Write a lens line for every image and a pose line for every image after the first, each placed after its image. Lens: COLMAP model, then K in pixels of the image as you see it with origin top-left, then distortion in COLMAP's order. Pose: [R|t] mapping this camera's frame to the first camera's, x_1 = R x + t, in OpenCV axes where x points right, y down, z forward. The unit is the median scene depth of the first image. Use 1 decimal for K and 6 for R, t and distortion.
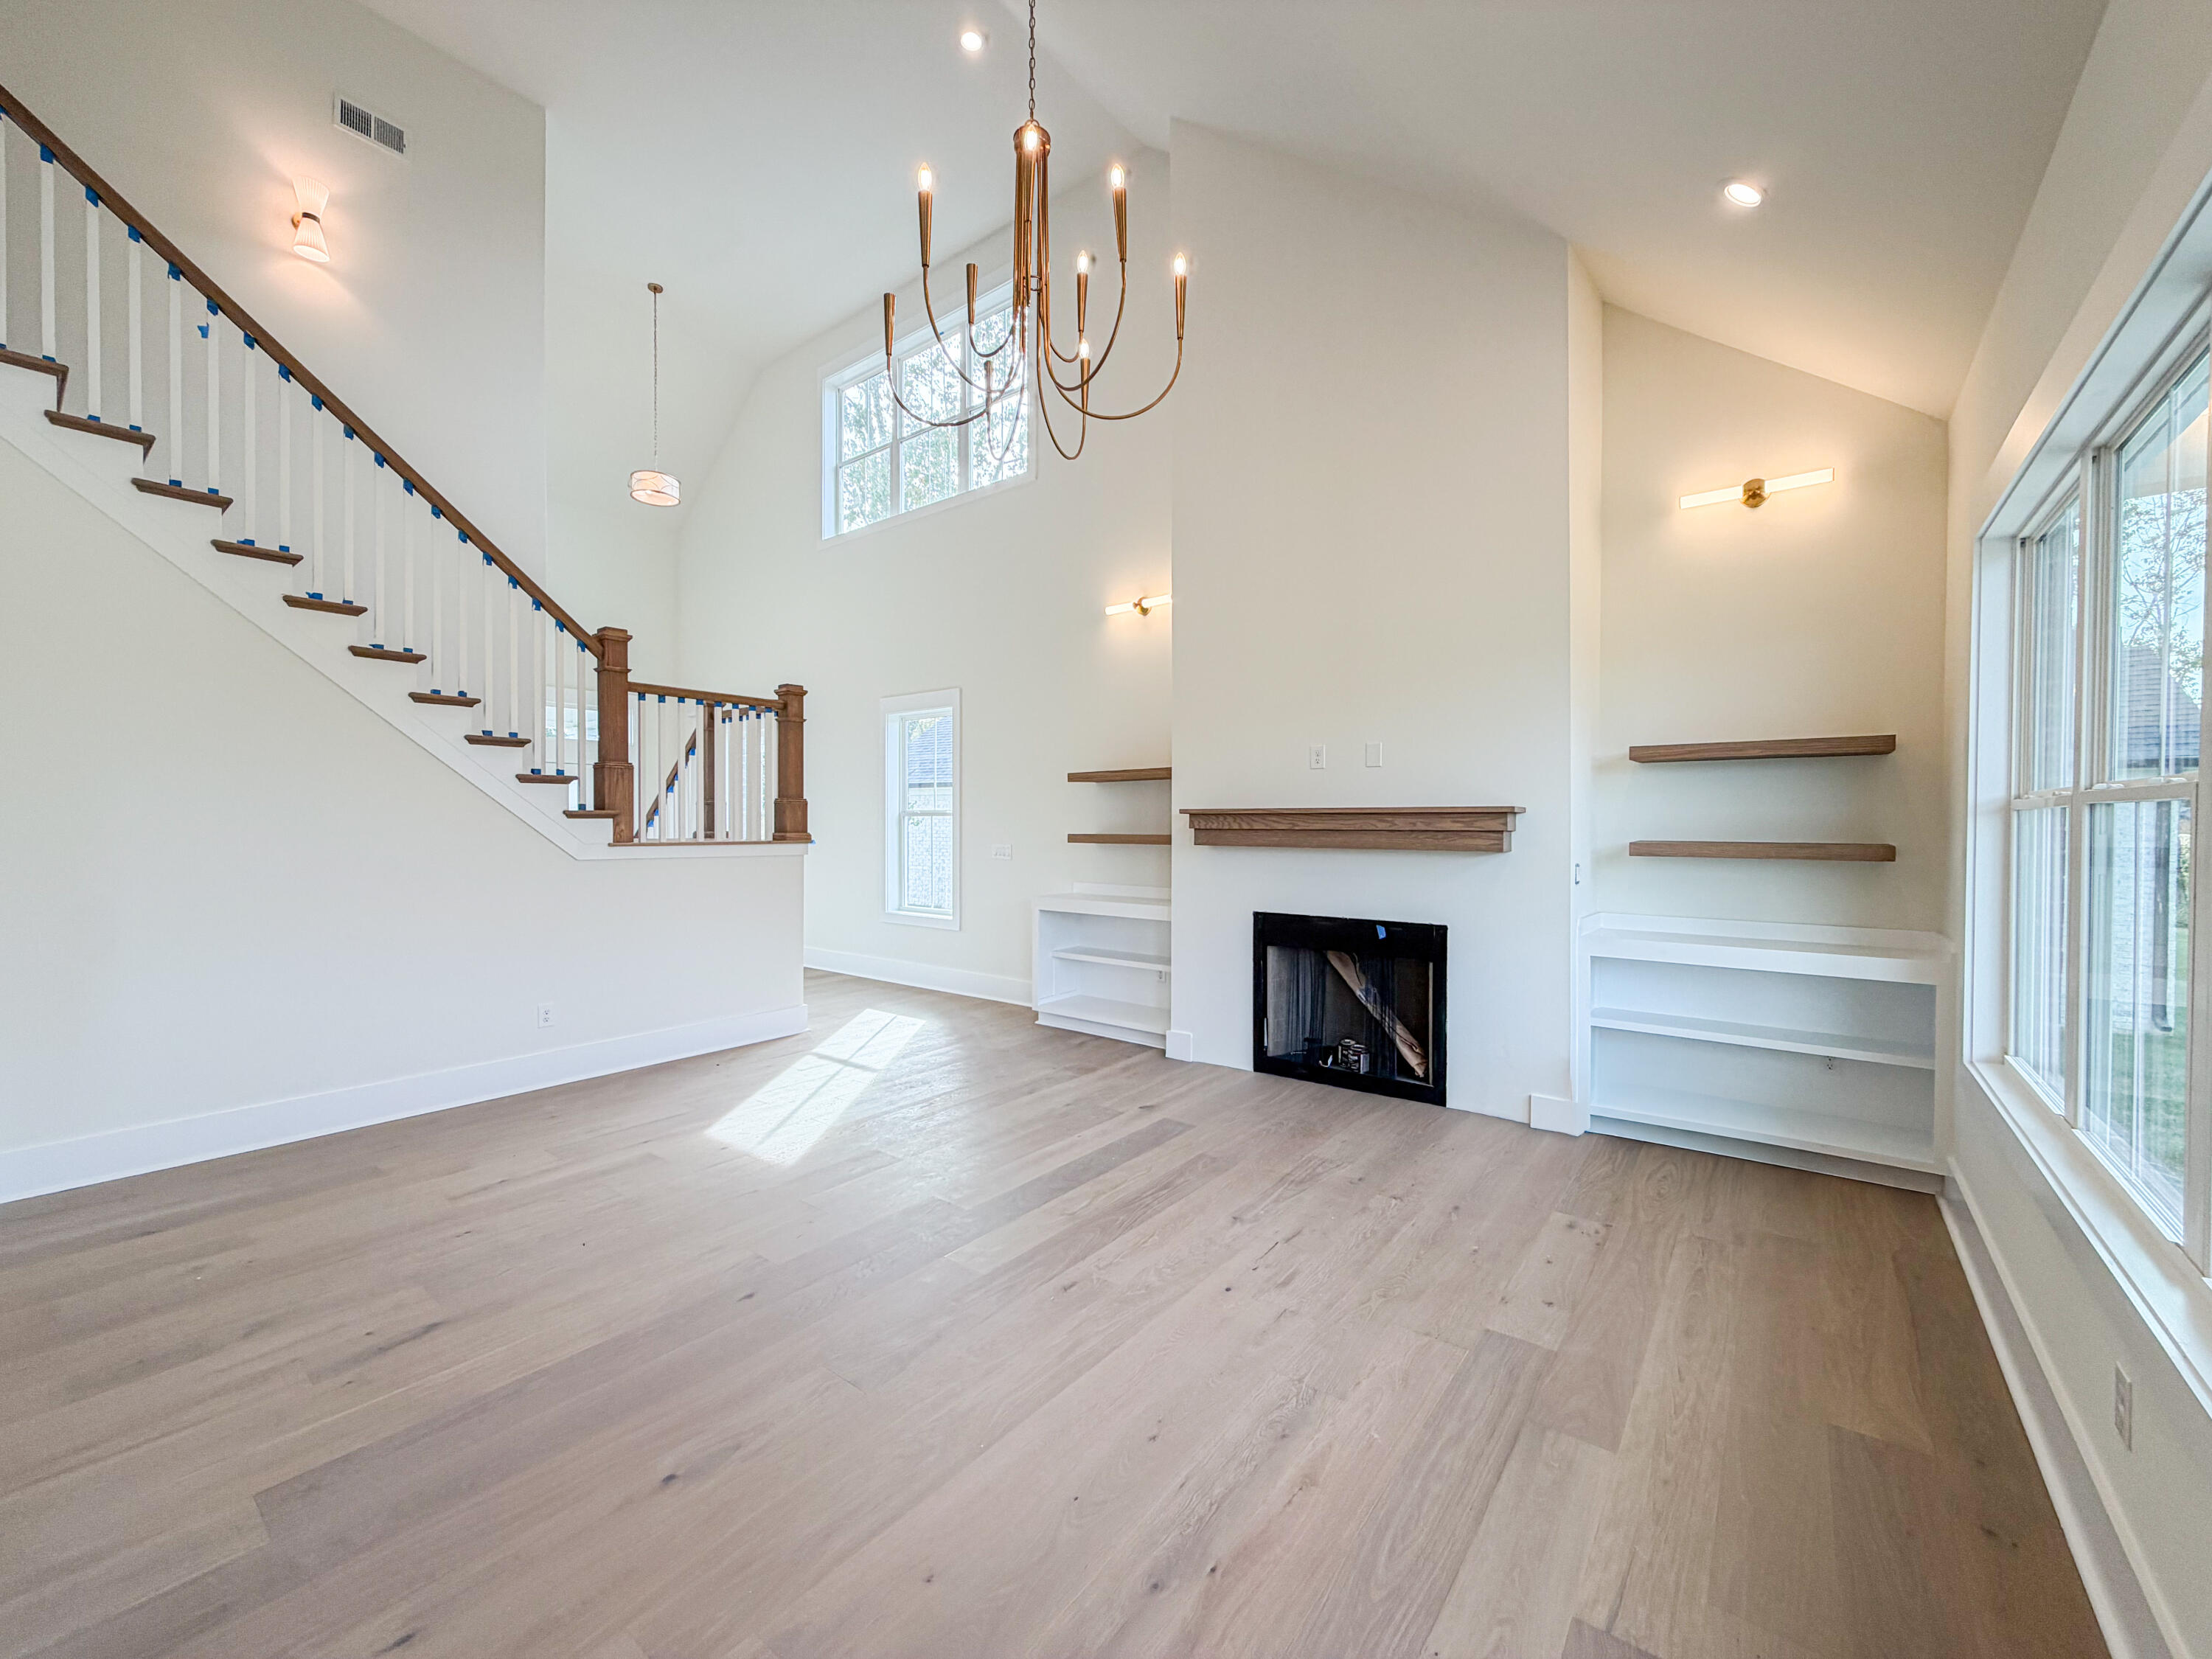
lens RADIAL K [[888.8, 0, 1103.7], [0, 888.8, 824.4], [0, 0, 1]] dist [0.001793, 0.000159]
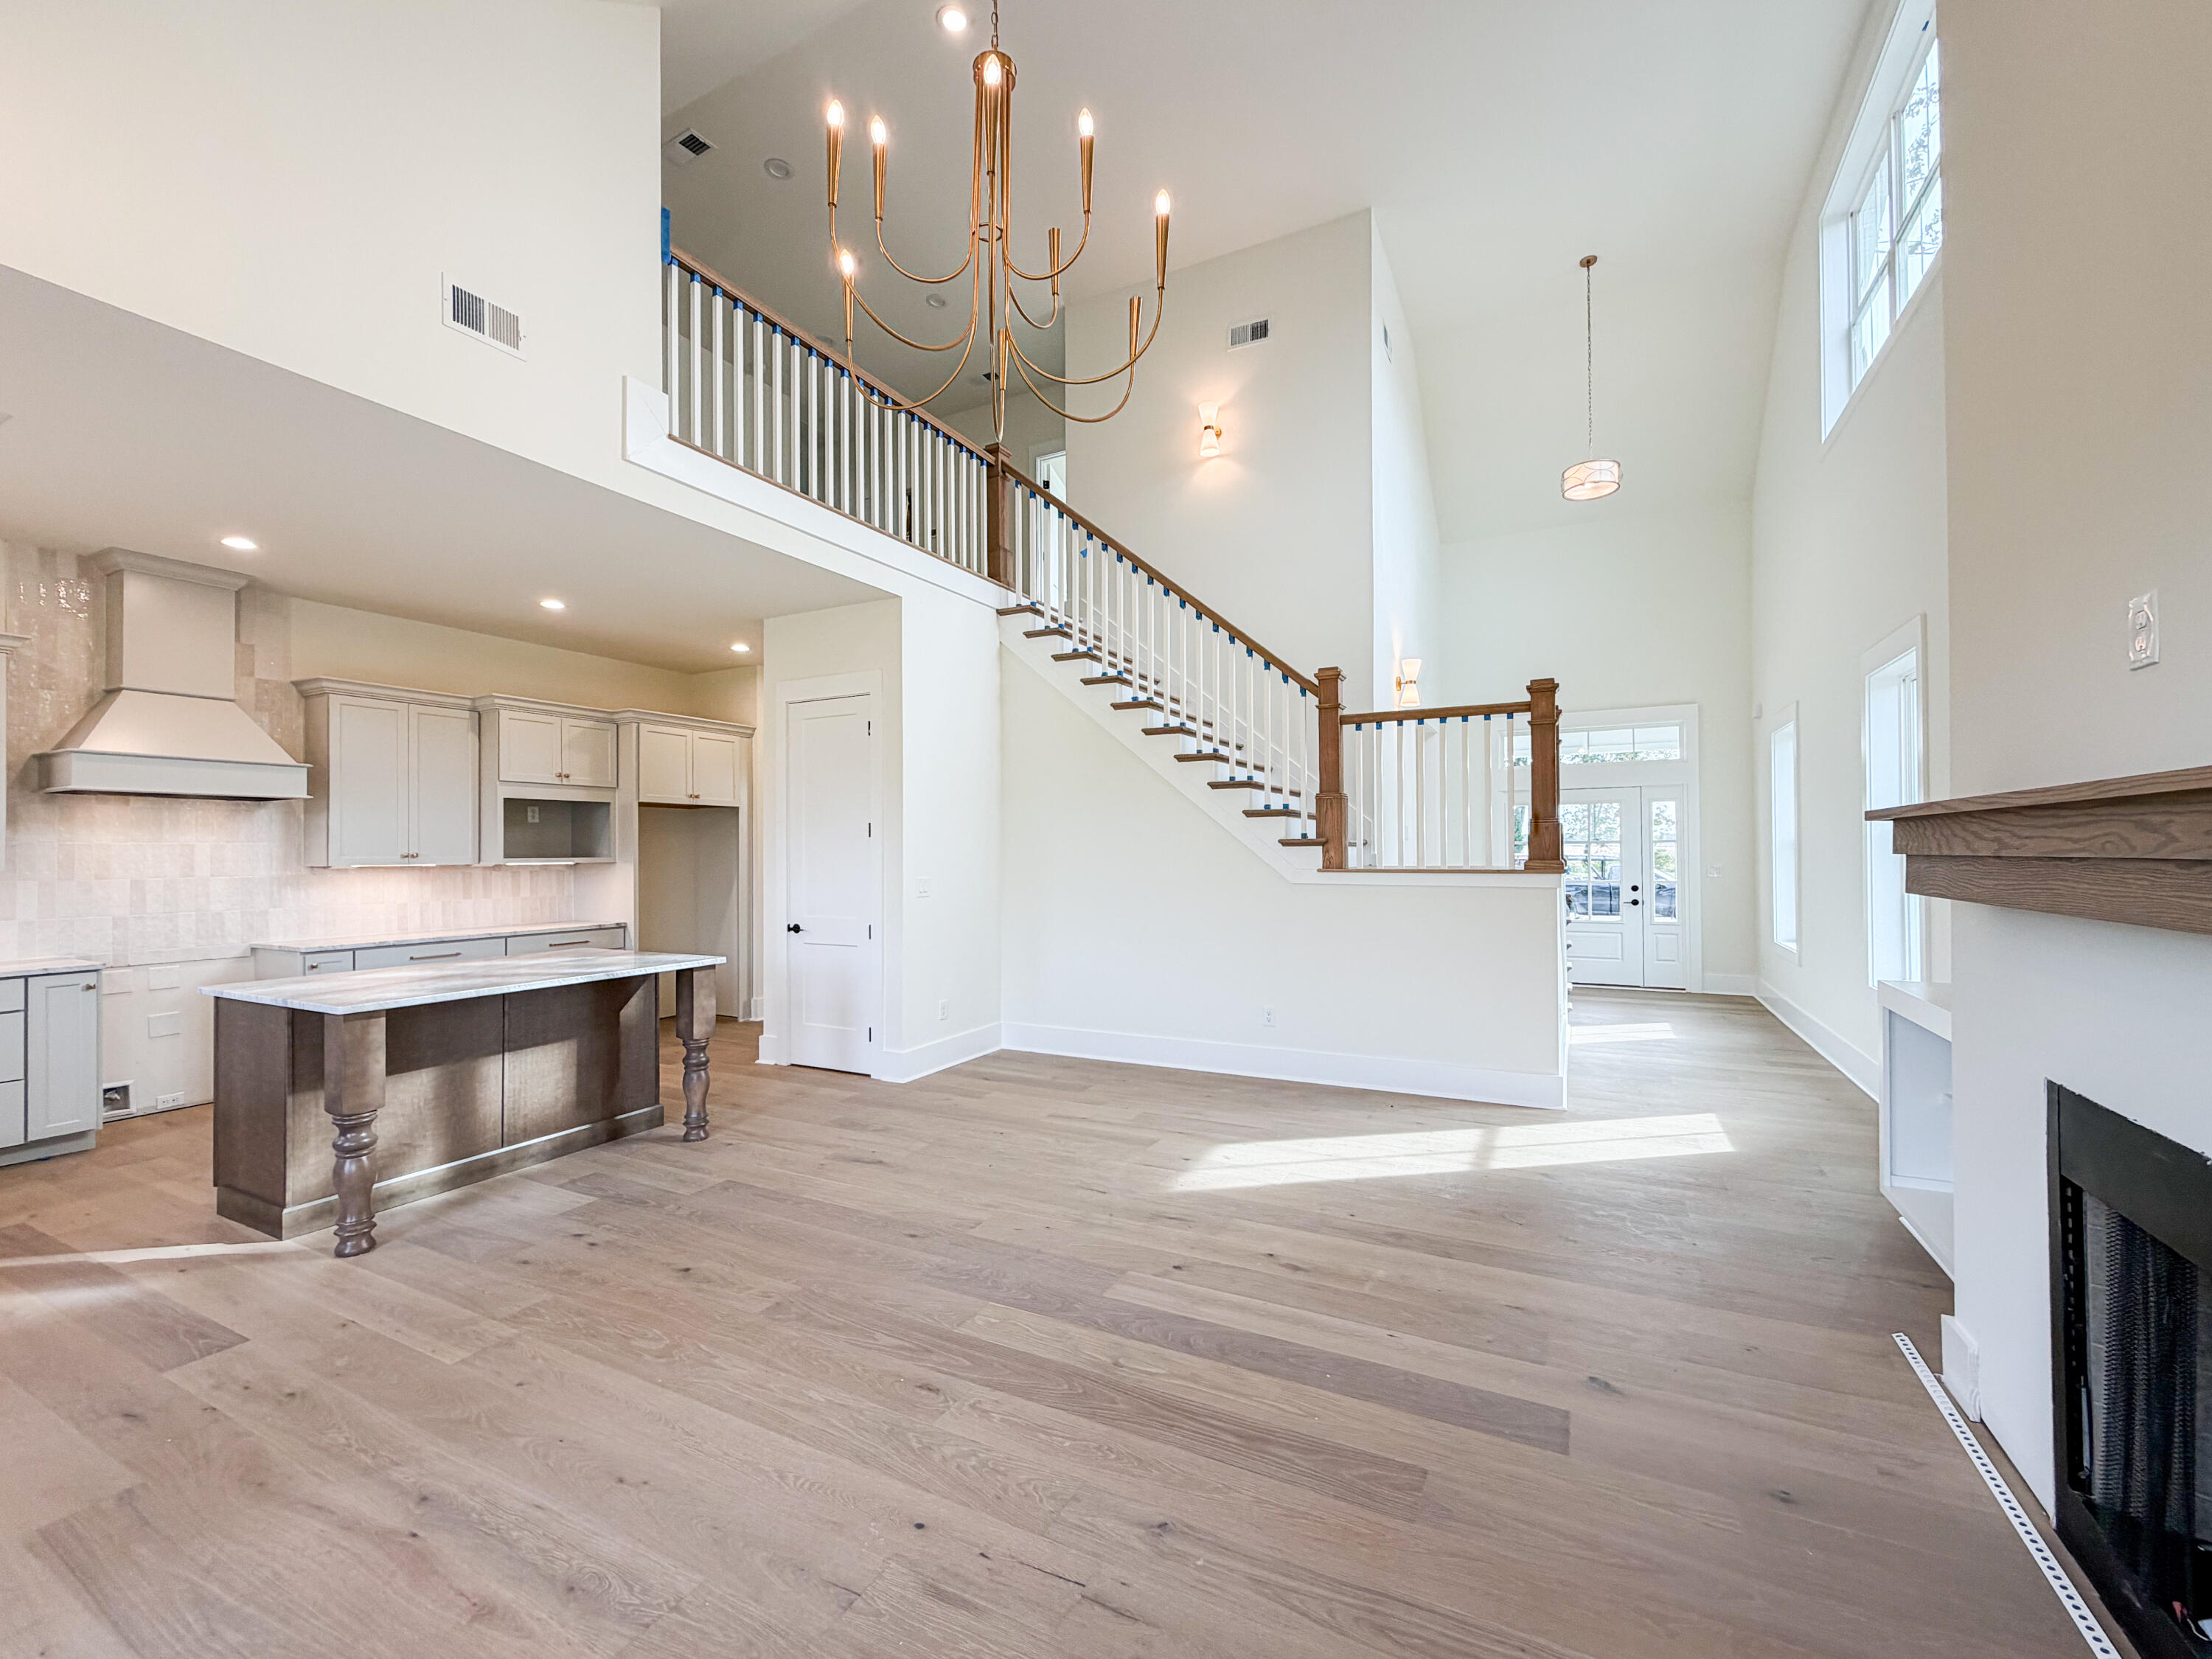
lens RADIAL K [[894.3, 0, 1107.8], [0, 894.3, 839.8], [0, 0, 1]] dist [0.001366, 0.000117]
pose [[0.185949, -0.018846, -0.982379, 0.495548], [0.003806, 0.999822, -0.018460, 0.005266], [0.982552, -0.000306, 0.185988, 0.589348]]
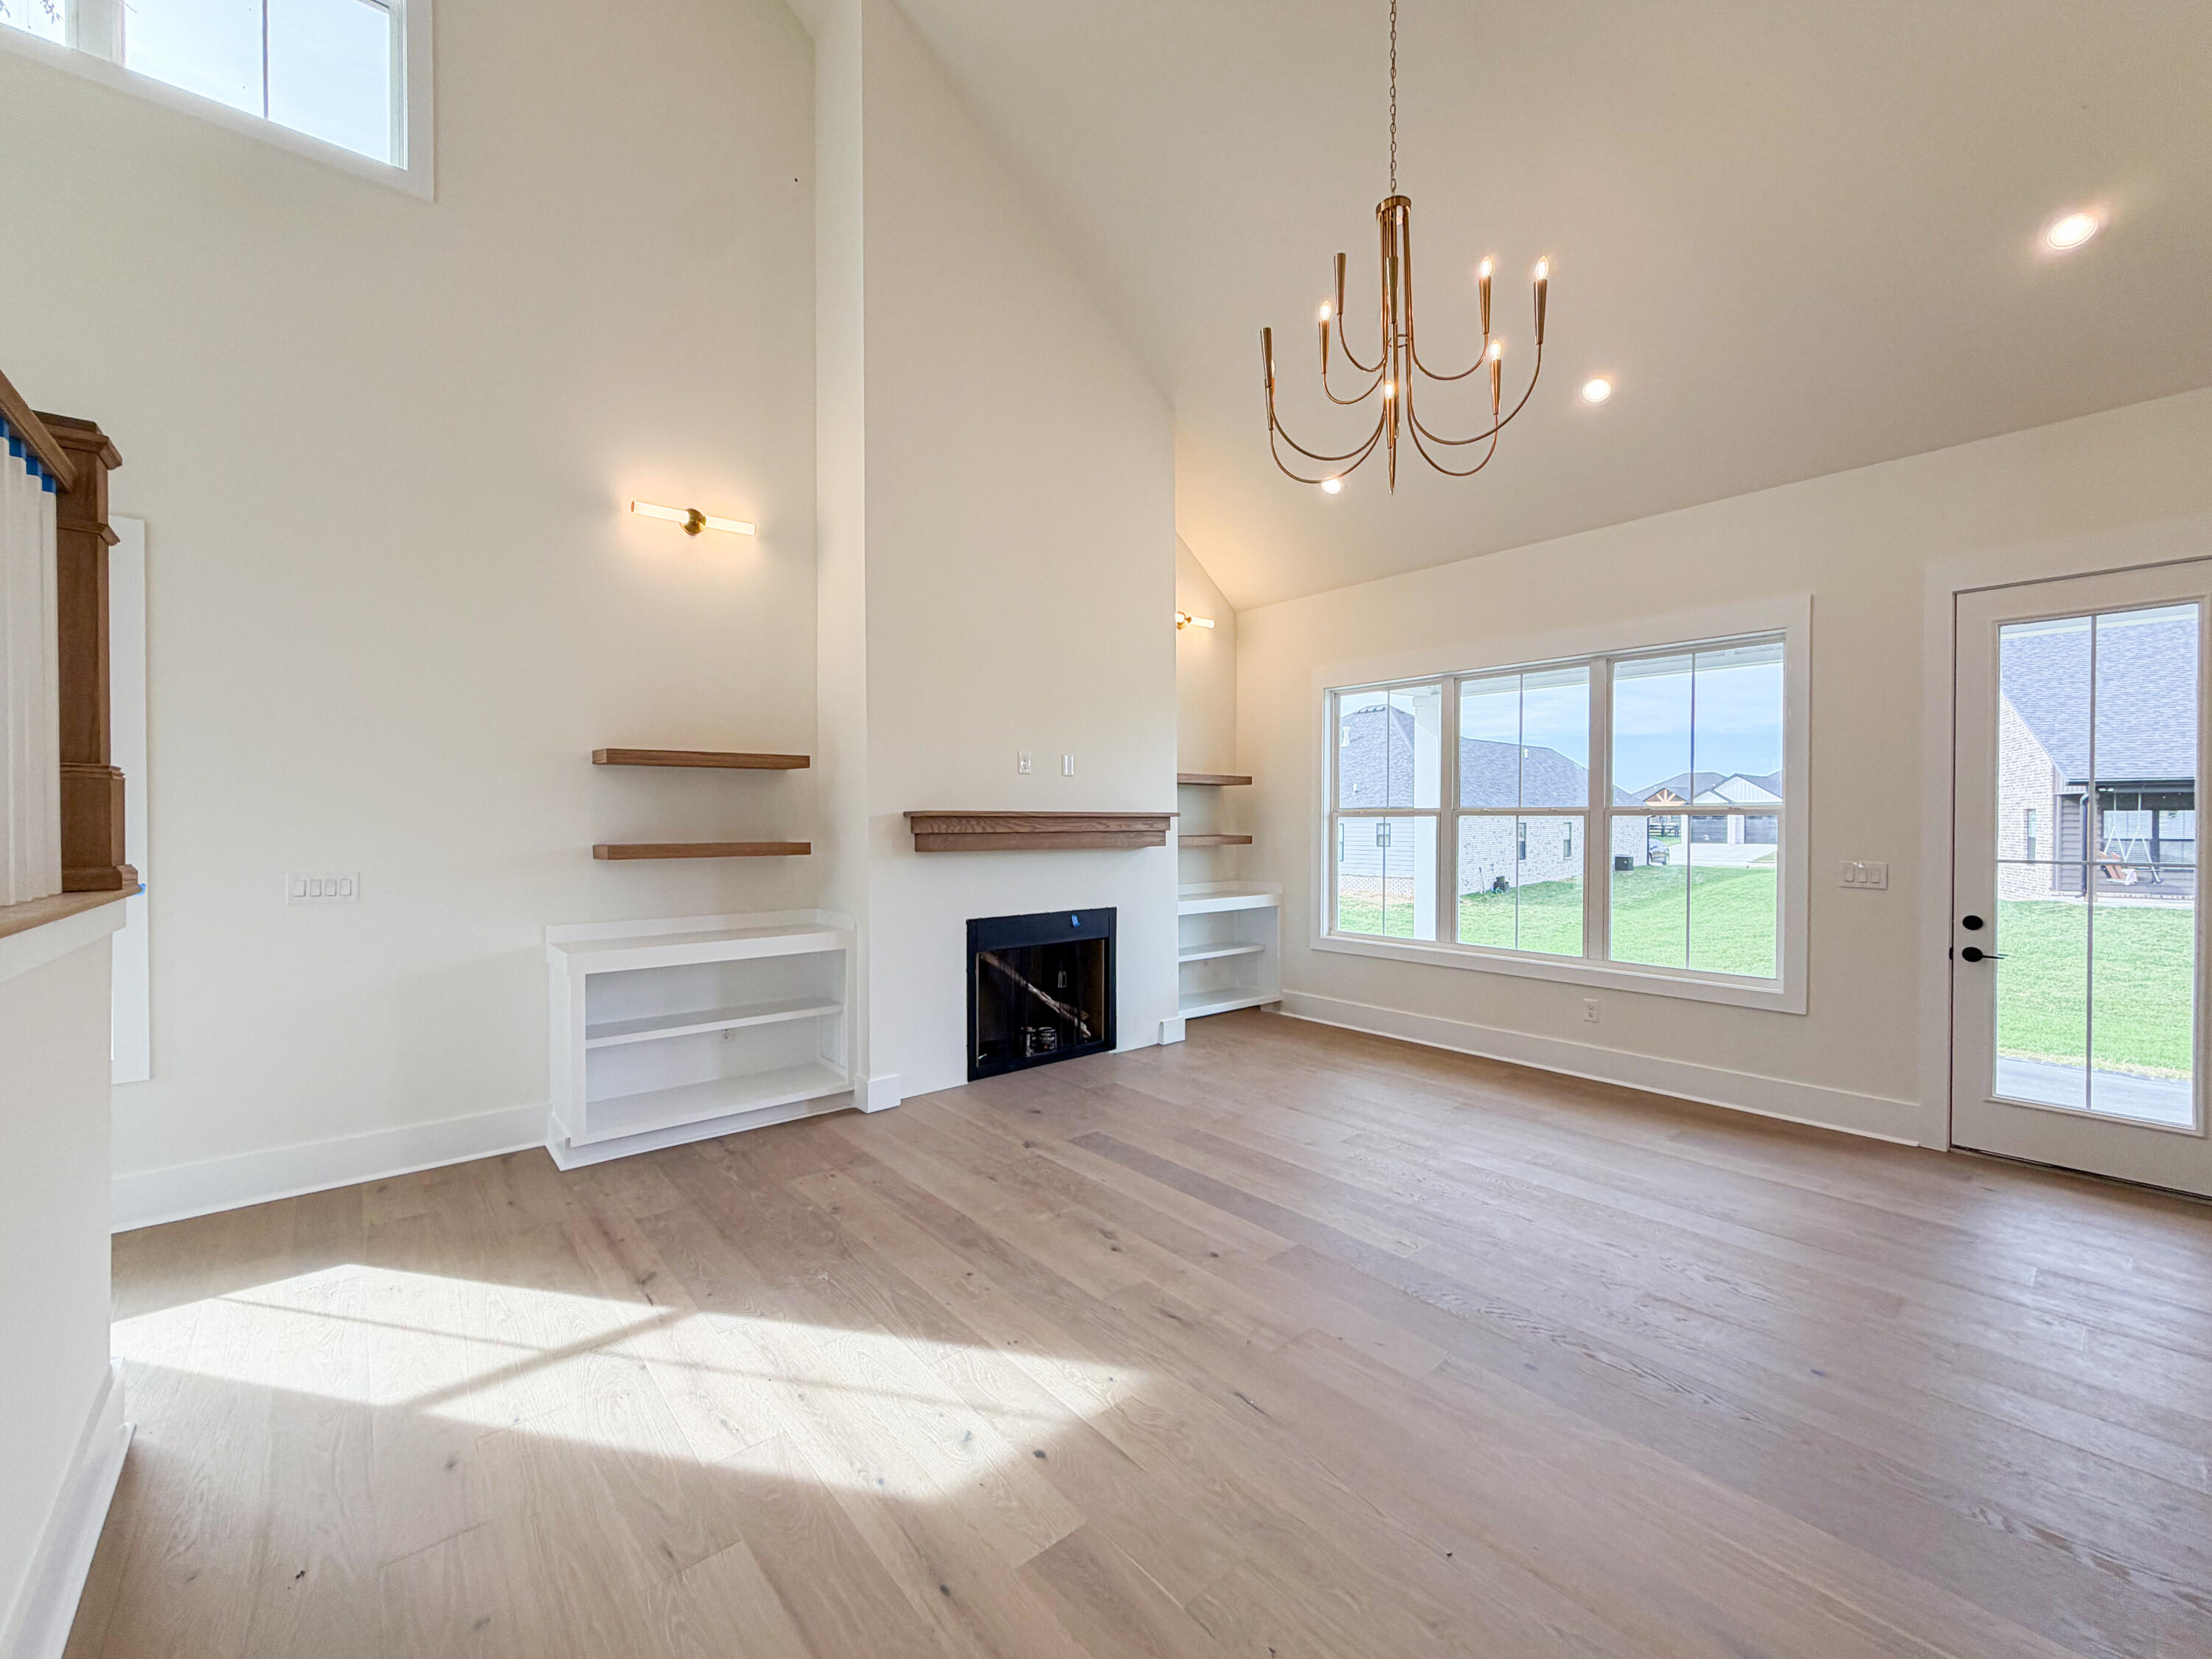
lens RADIAL K [[888.8, 0, 1103.7], [0, 888.8, 824.4], [0, 0, 1]] dist [0.001793, 0.000159]
pose [[0.195806, -0.014880, 0.980530, -0.781088], [-0.005635, 0.999851, 0.016298, -0.020600], [-0.980626, -0.008716, 0.195693, 0.716538]]
